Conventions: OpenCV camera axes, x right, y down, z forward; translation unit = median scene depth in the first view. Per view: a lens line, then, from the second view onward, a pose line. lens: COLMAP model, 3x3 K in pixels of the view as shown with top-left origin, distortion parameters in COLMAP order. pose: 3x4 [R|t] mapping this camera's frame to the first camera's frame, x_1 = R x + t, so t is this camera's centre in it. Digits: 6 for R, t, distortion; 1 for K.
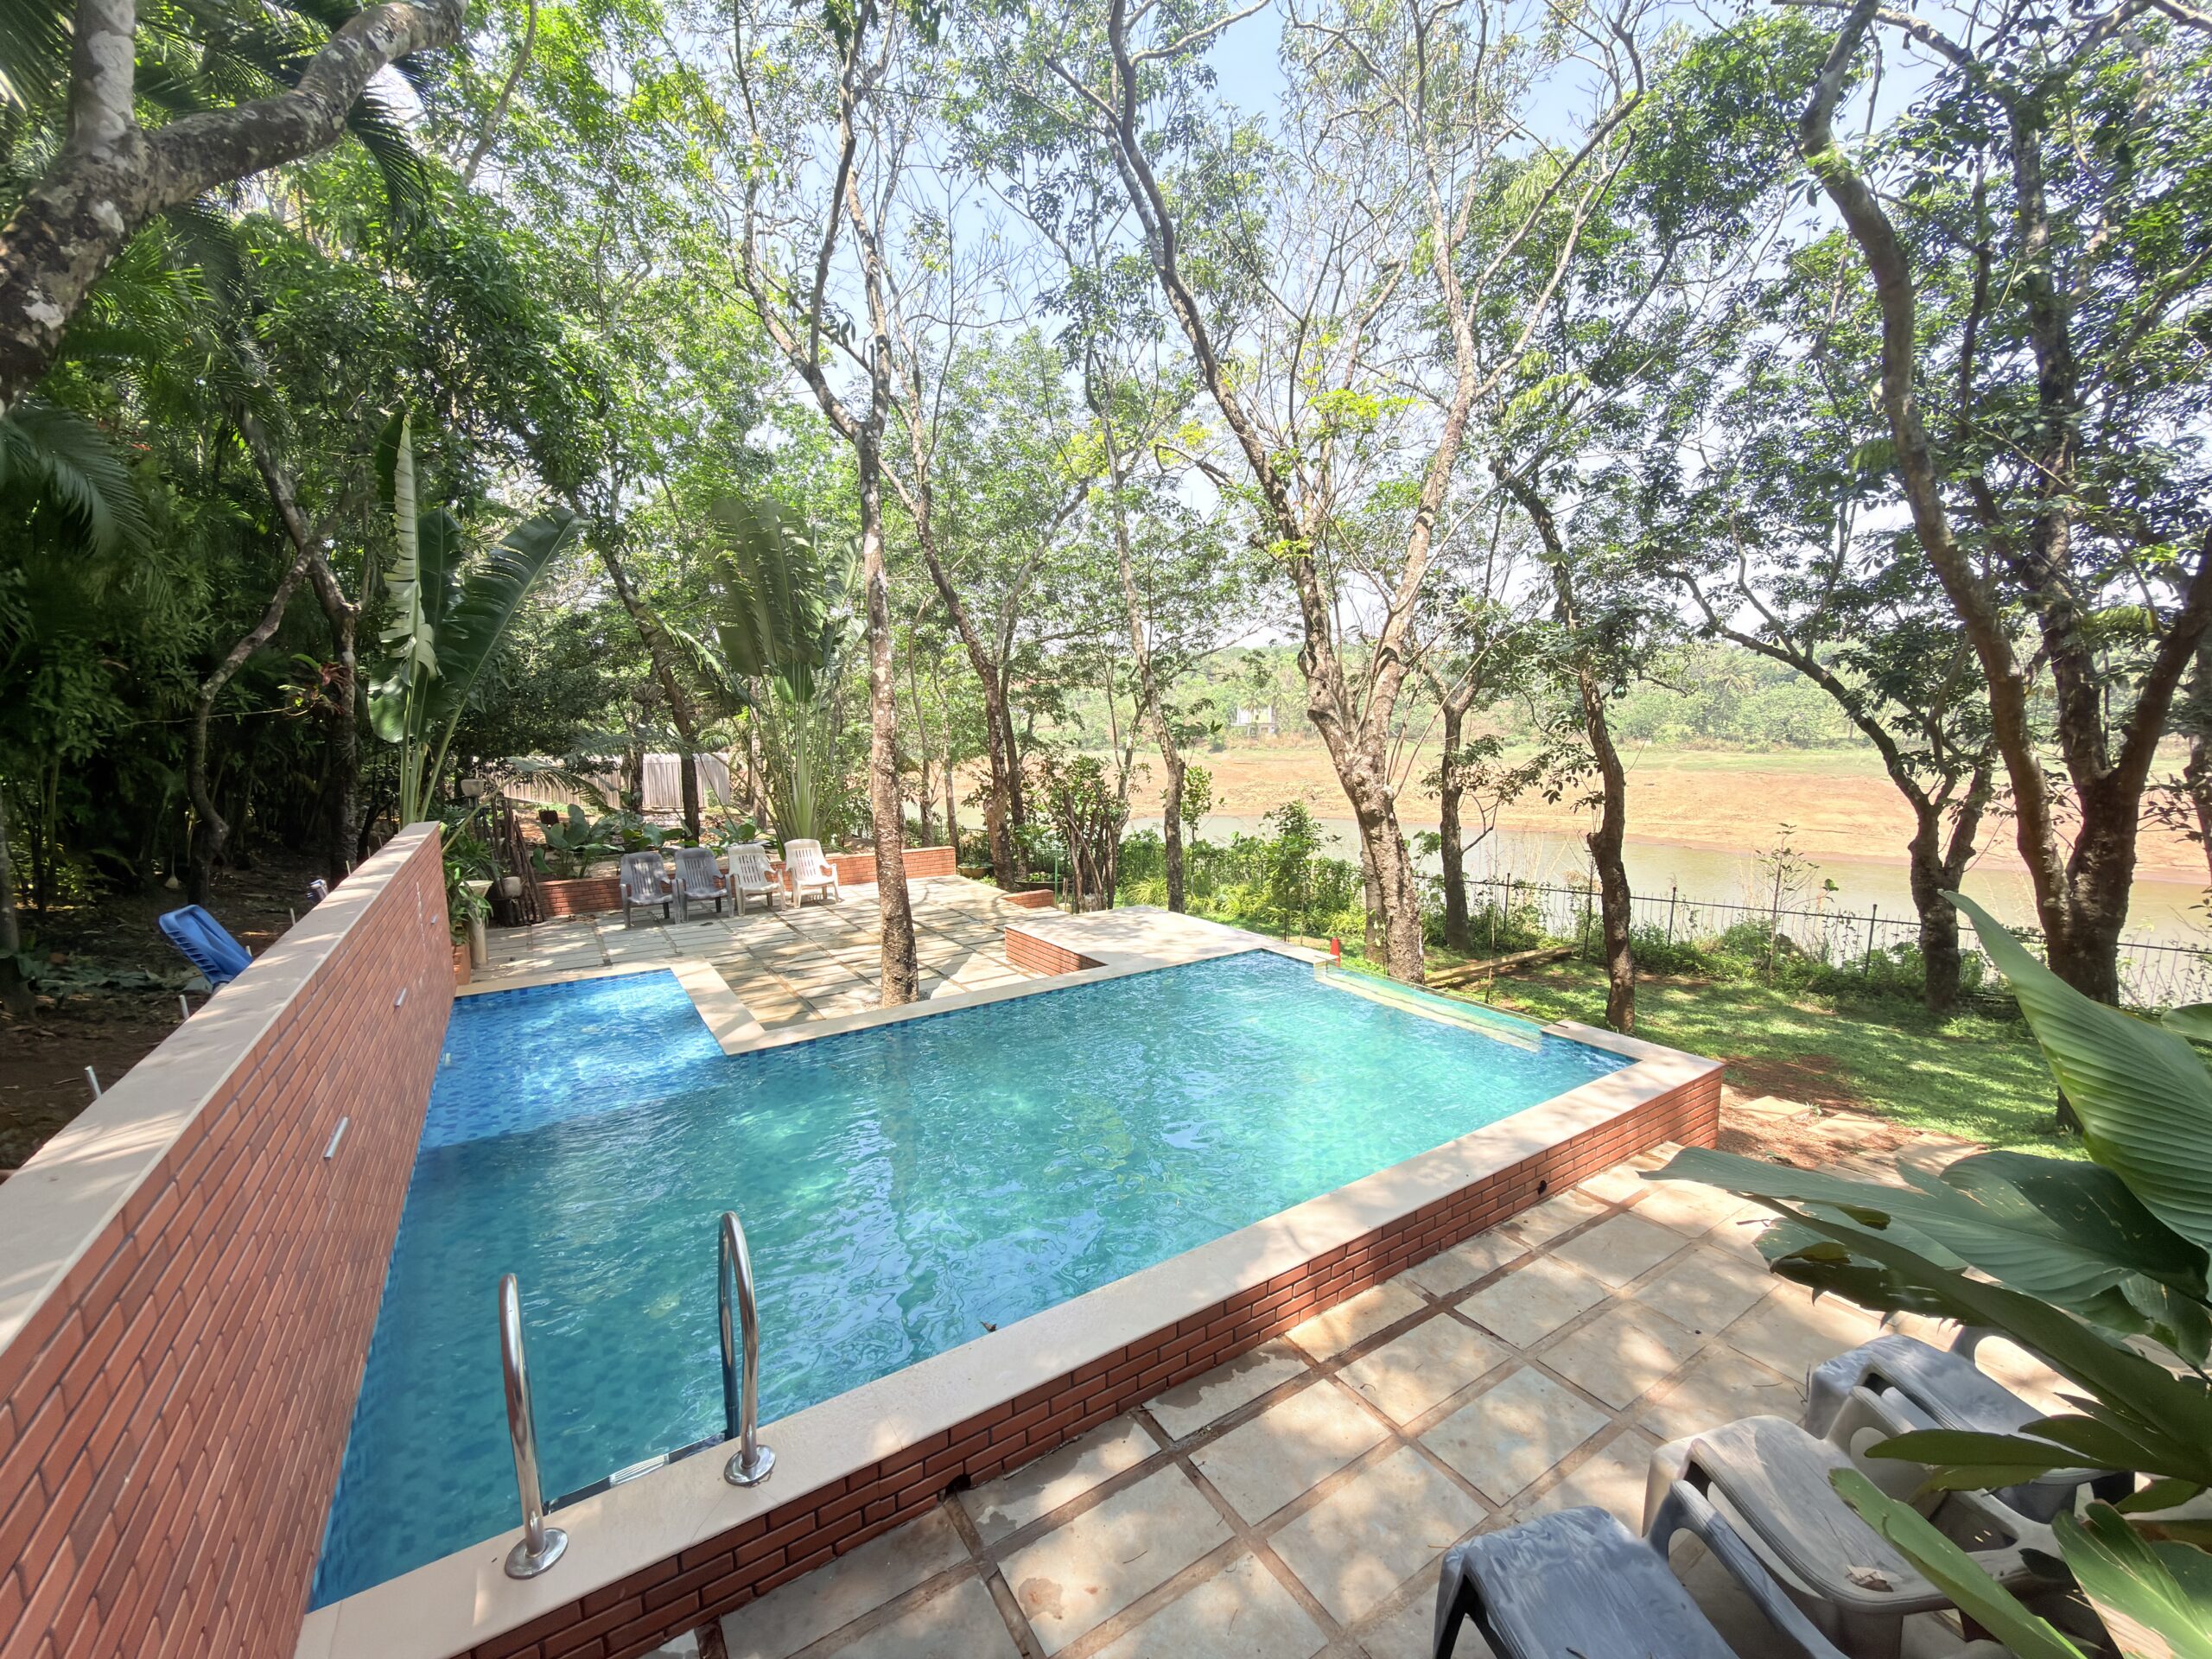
lens RADIAL K [[881.1, 0, 1098.8], [0, 881.1, 828.2], [0, 0, 1]] dist [0.002037, -0.000310]
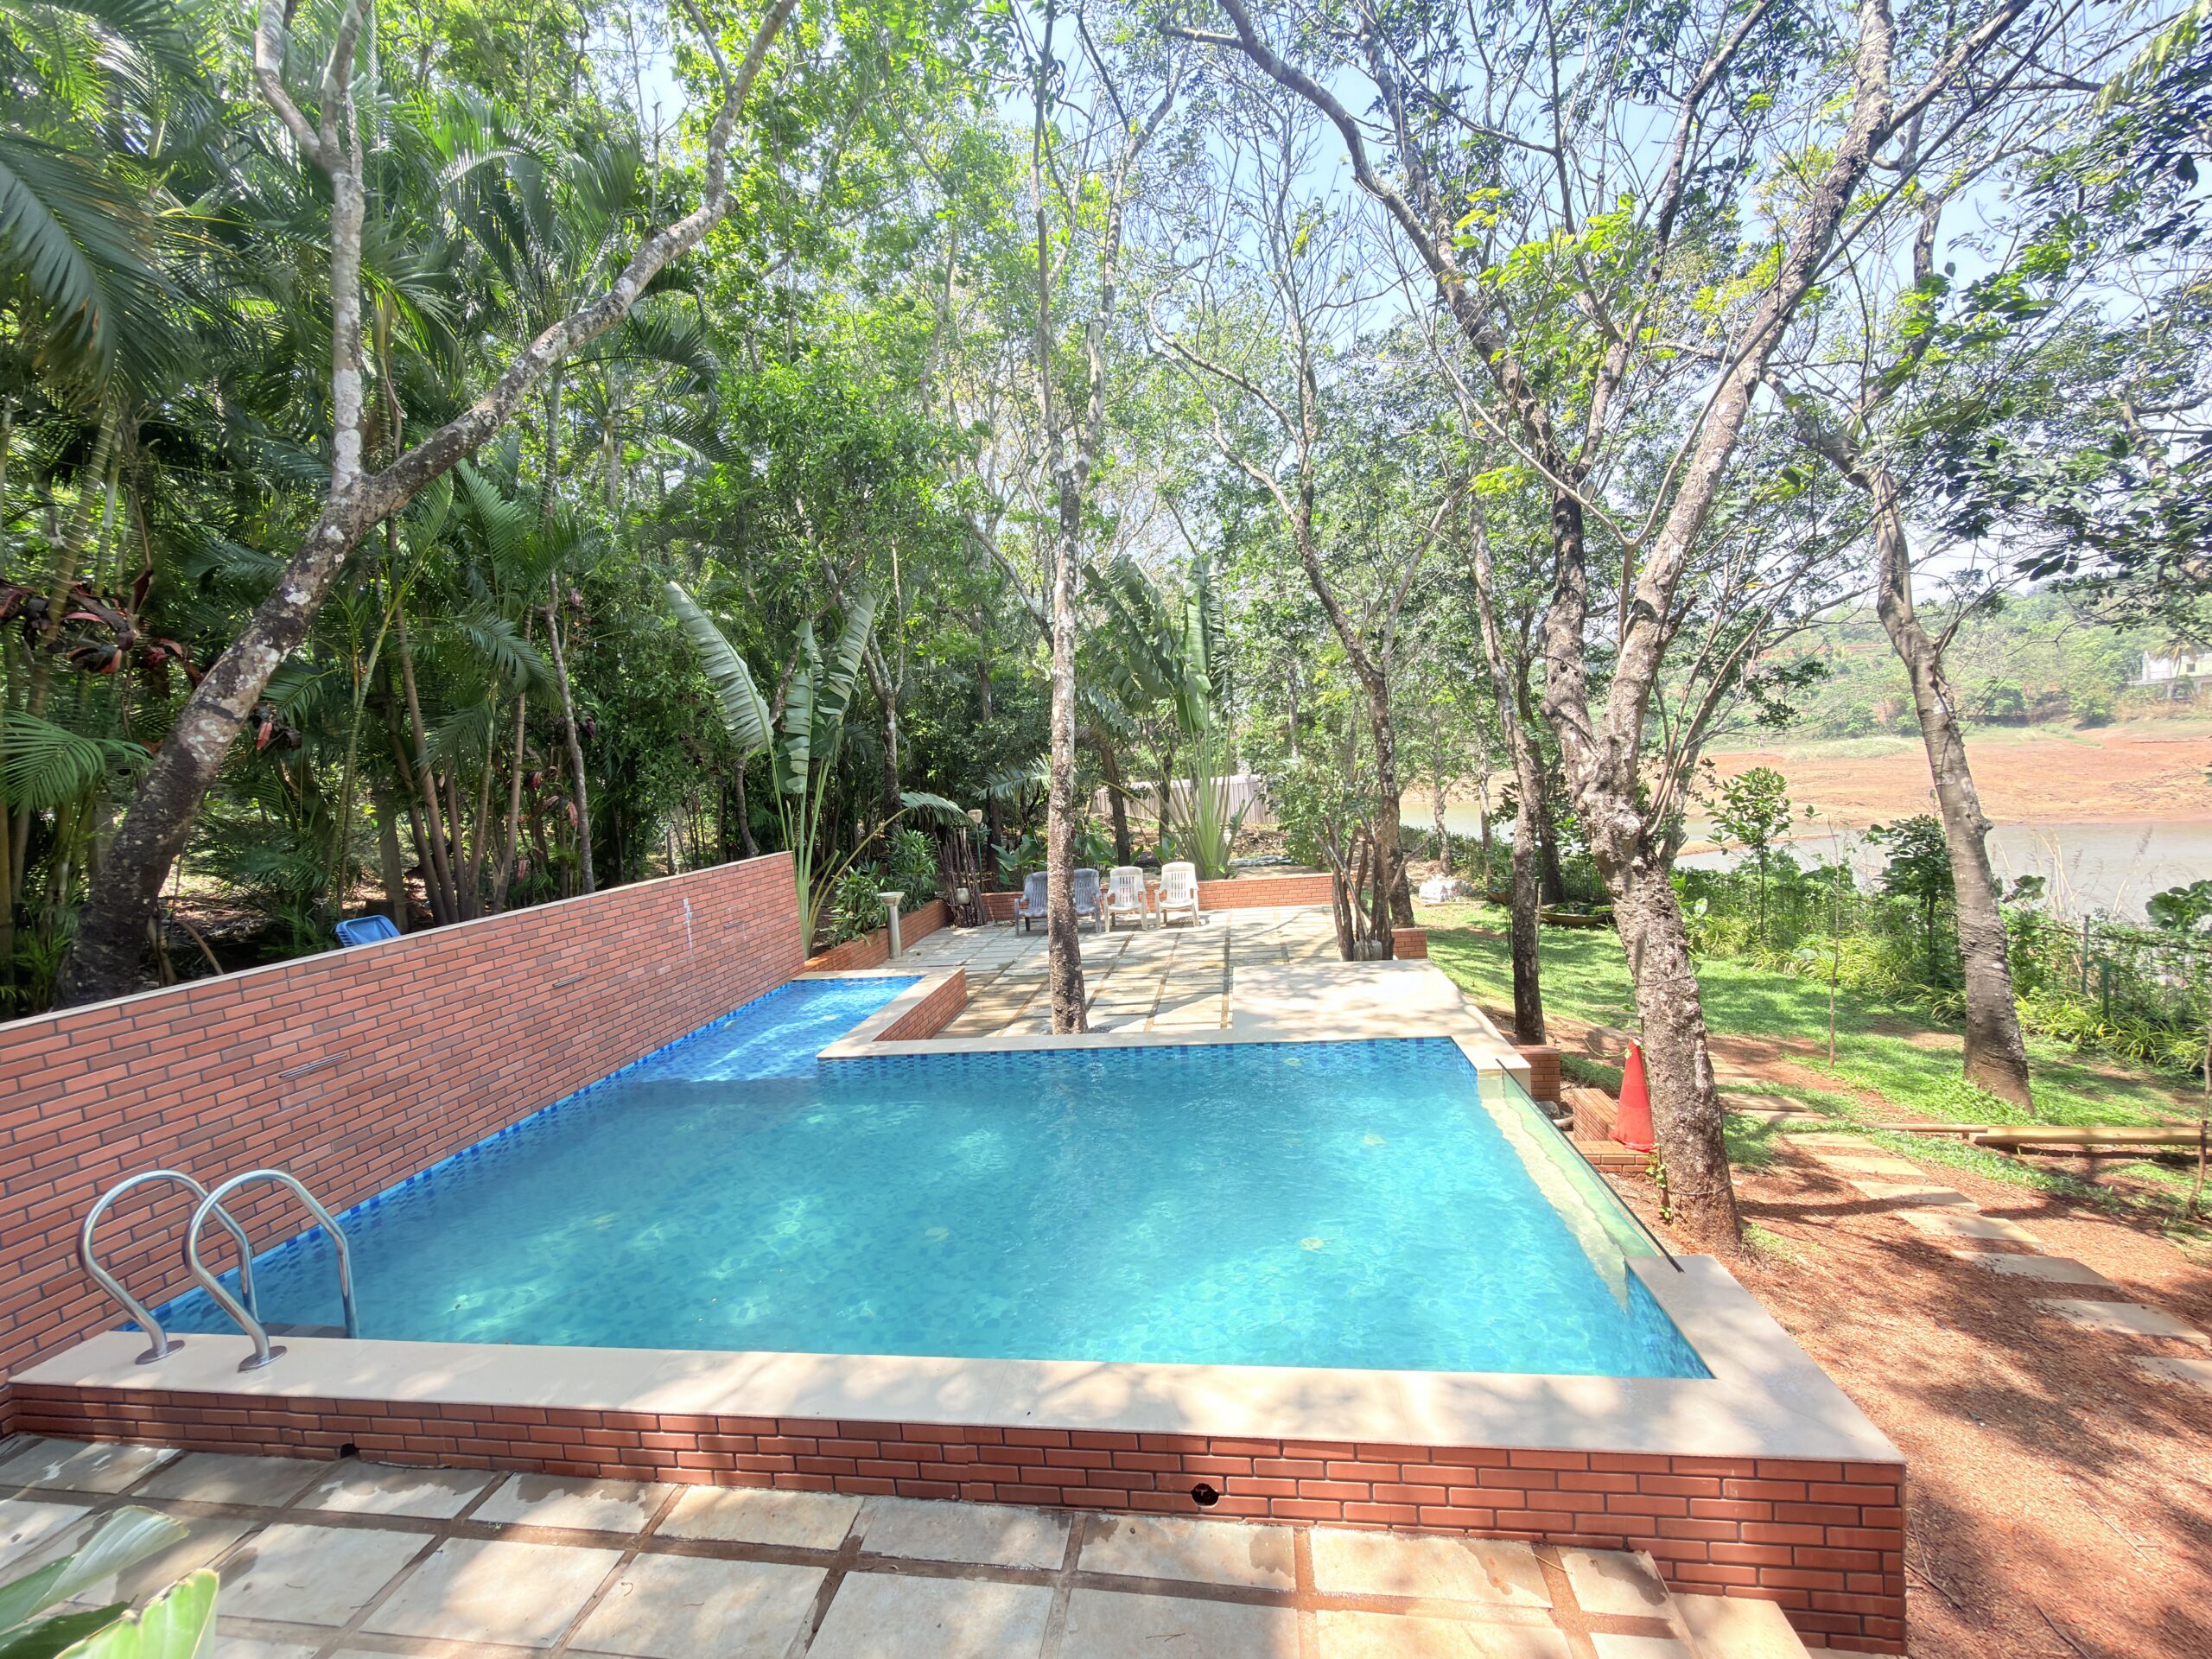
lens RADIAL K [[881.1, 0, 1104.6], [0, 881.1, 828.0], [0, 0, 1]] dist [0.002037, -0.000310]
pose [[0.747125, -0.001460, -0.664682, 0.412752], [-0.006167, 0.999939, -0.009128, -0.027111], [0.664655, 0.010919, 0.747071, 0.230891]]
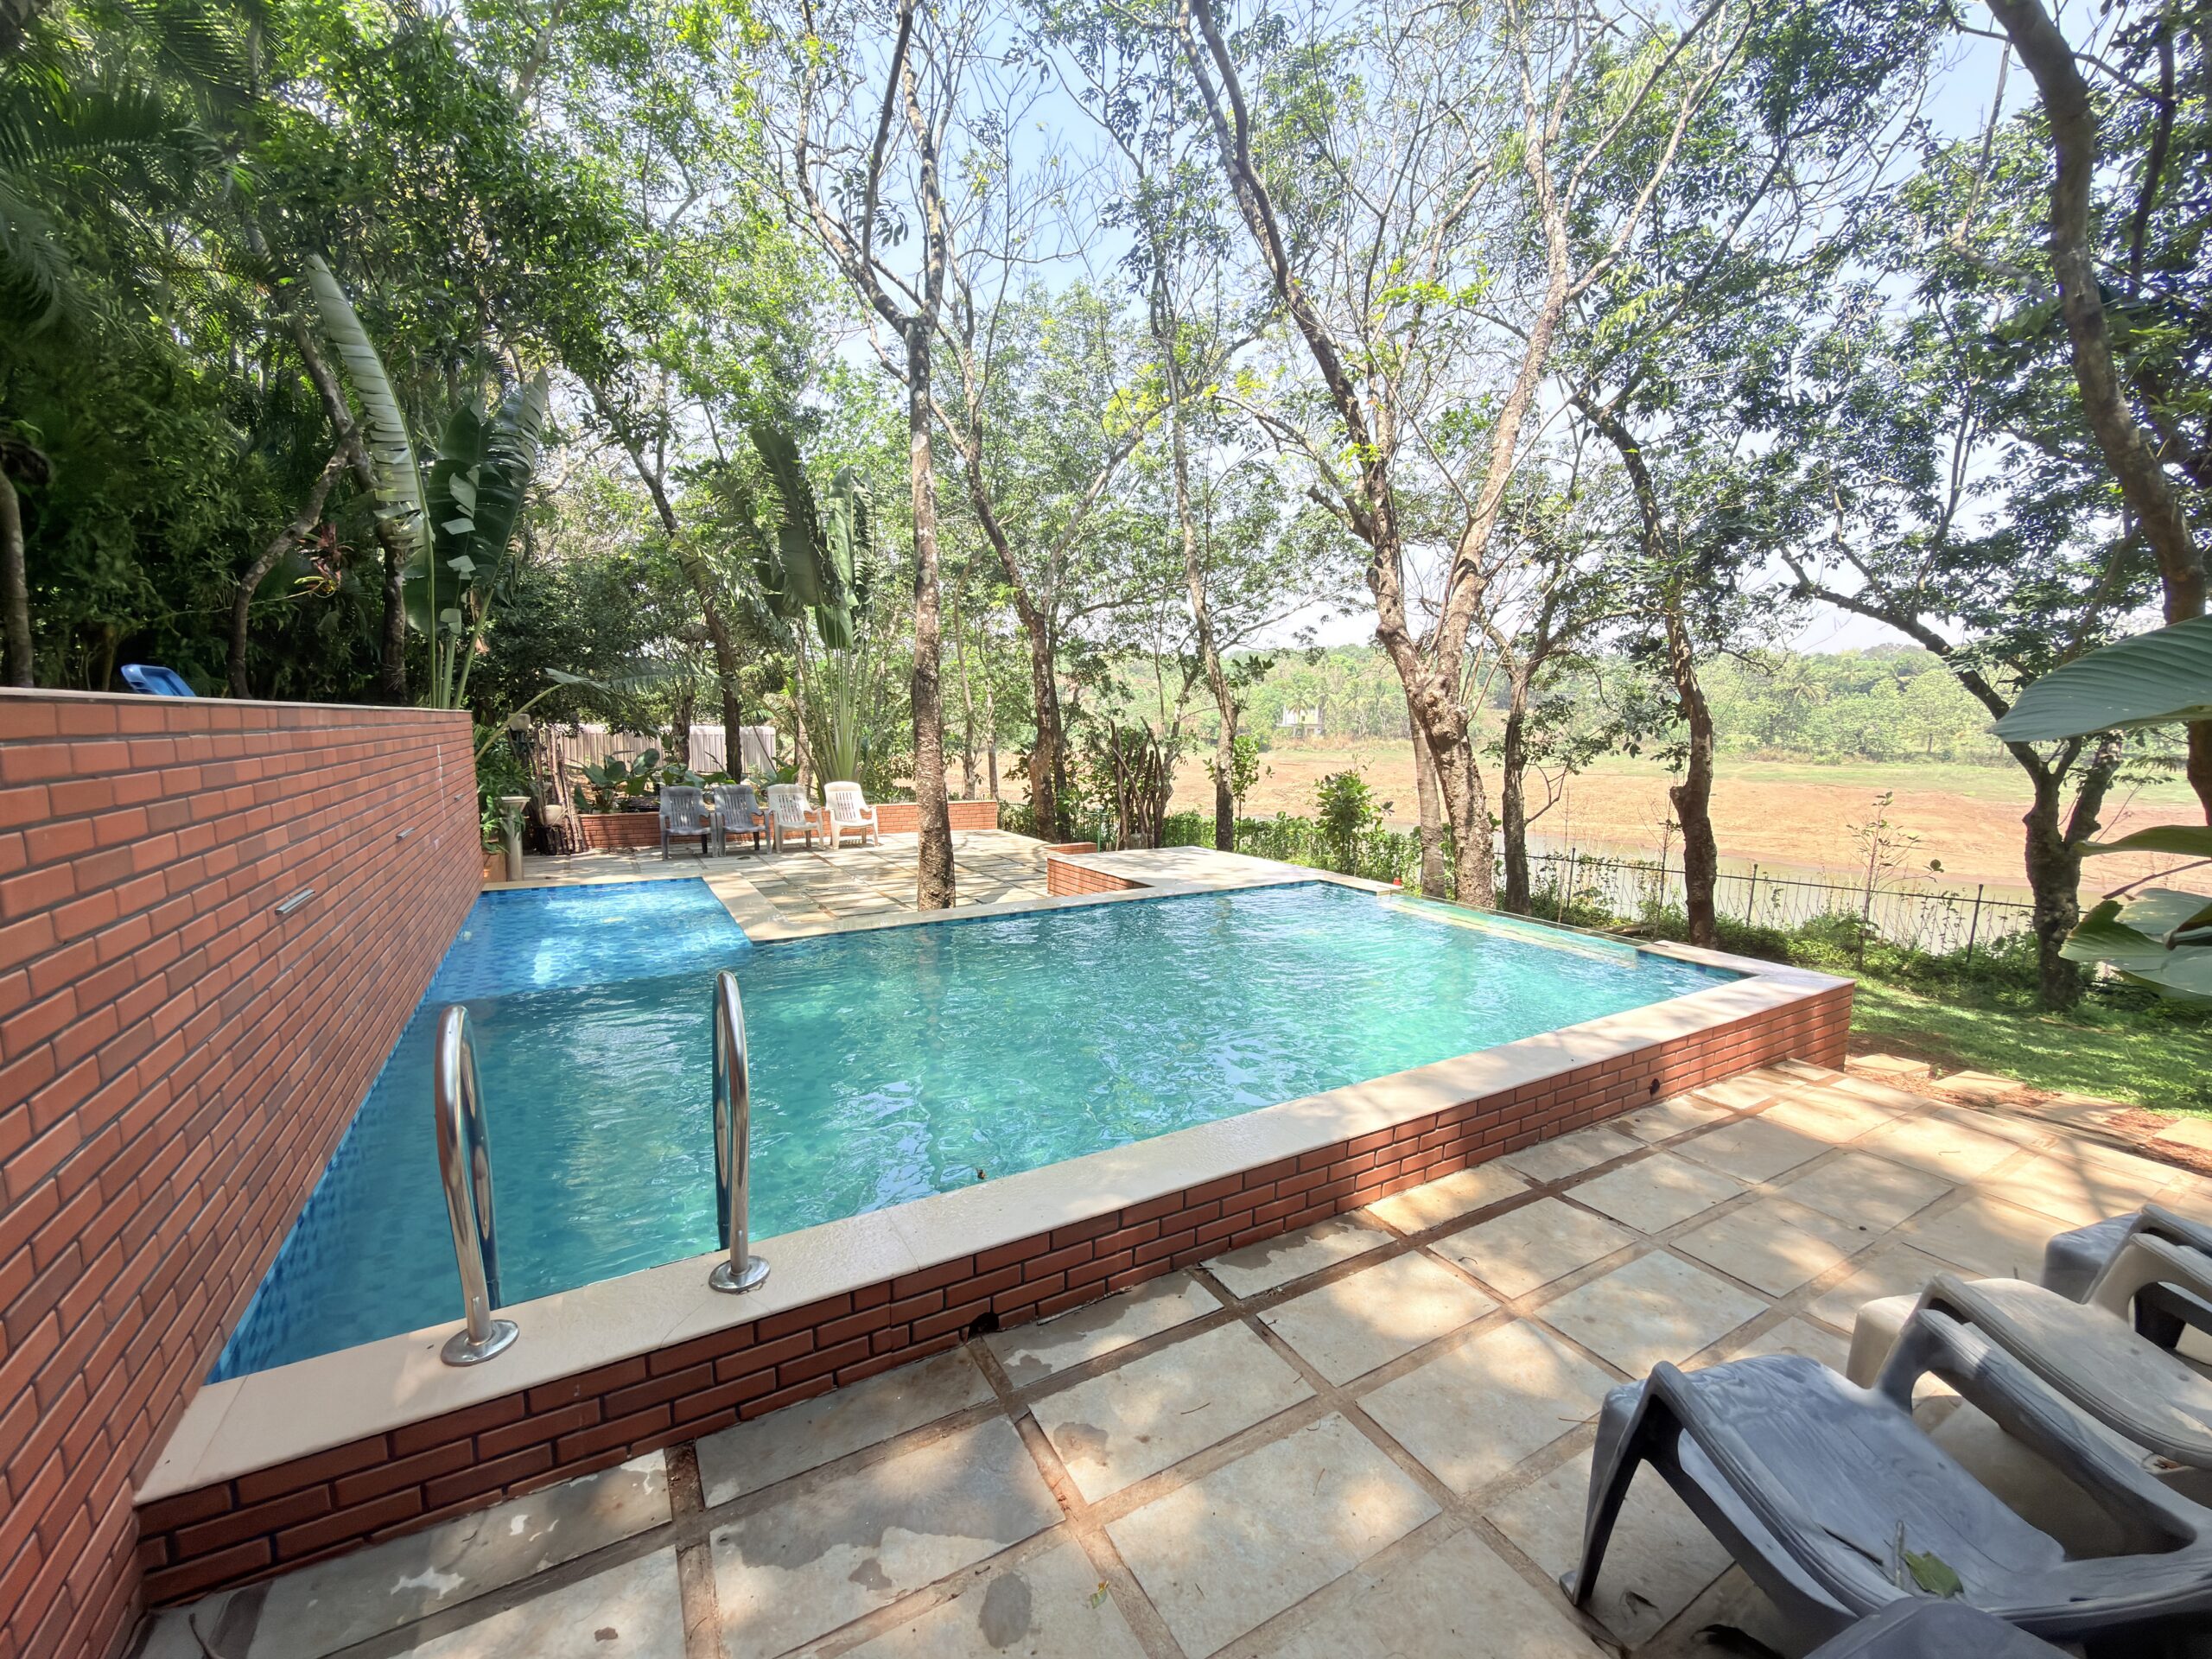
lens RADIAL K [[881.1, 0, 1099.7], [0, 881.1, 828.2], [0, 0, 1]] dist [0.002037, -0.000310]
pose [[0.998612, 0.027264, -0.045061, -0.007071], [-0.027300, 0.999627, -0.000173, 0.079244], [0.045040, 0.001403, 0.998984, 0.048014]]
